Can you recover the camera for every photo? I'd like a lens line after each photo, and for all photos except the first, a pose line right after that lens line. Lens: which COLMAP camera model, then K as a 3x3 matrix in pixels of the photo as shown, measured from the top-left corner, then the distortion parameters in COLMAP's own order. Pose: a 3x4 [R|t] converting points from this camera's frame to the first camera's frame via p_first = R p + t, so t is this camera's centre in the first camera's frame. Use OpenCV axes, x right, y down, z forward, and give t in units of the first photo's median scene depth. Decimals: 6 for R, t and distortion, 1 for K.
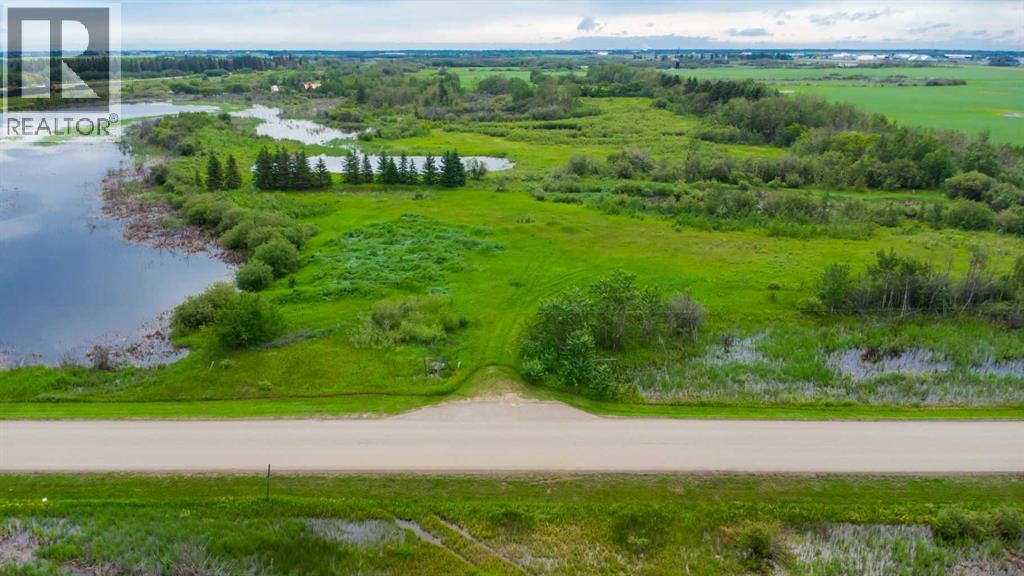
lens RADIAL K [[764.1, 0, 493.5], [0, 764.1, 298.0], [0, 0, 1]] dist [0.039749, -0.052509]
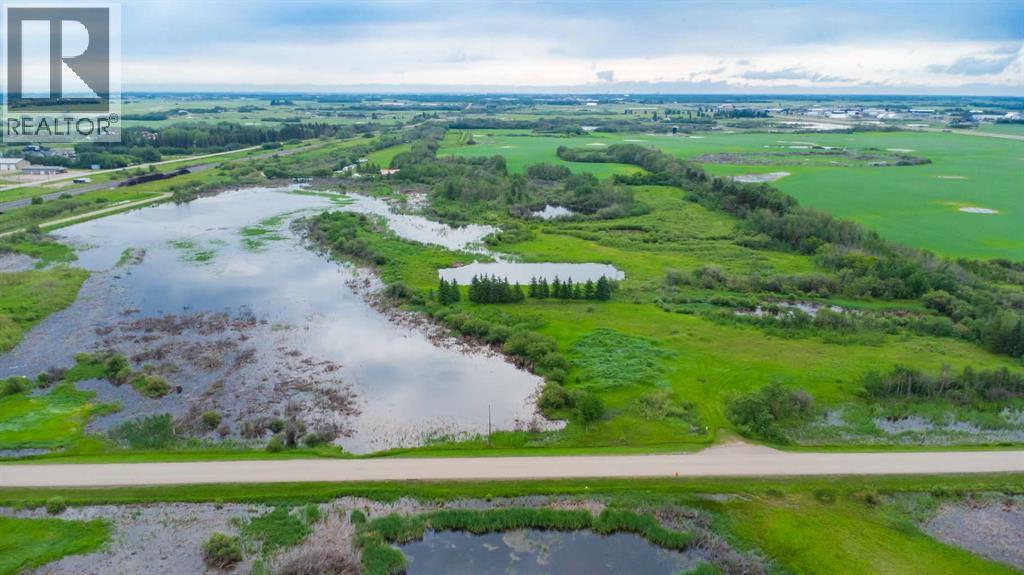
lens RADIAL K [[764.1, 0, 509.1], [0, 764.1, 283.5], [0, 0, 1]] dist [0.039749, -0.052509]
pose [[0.999085, -0.005878, 0.042353, -0.511073], [0.008682, 0.997760, -0.066329, -0.132880], [-0.041868, 0.066636, 0.996899, -0.841561]]
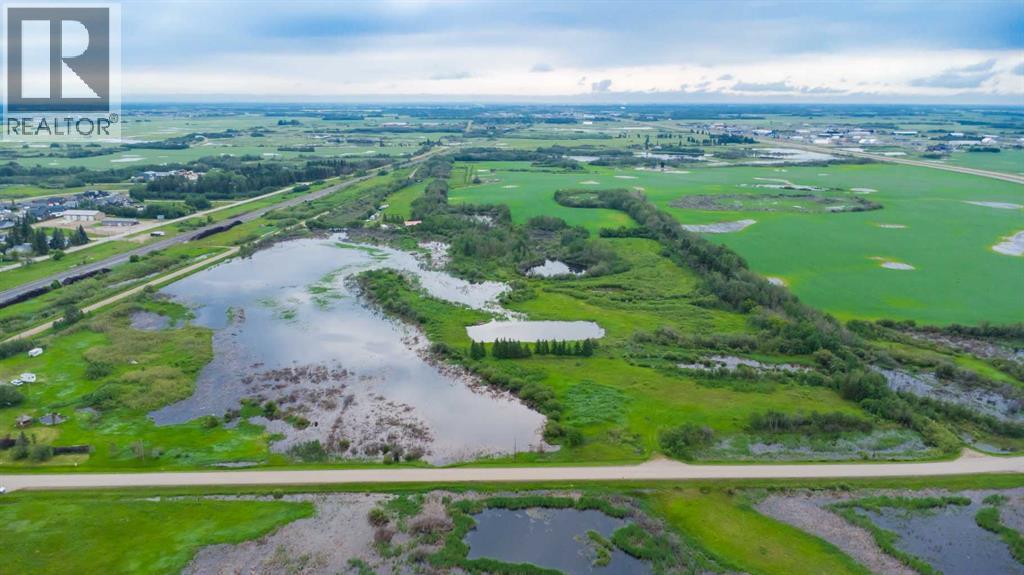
lens RADIAL K [[764.1, 0, 500.9], [0, 764.1, 291.0], [0, 0, 1]] dist [0.039749, -0.052509]
pose [[0.999356, -0.005512, 0.035452, -0.622753], [0.007866, 0.997747, -0.066621, -0.311035], [-0.035005, 0.066857, 0.997148, -1.902225]]
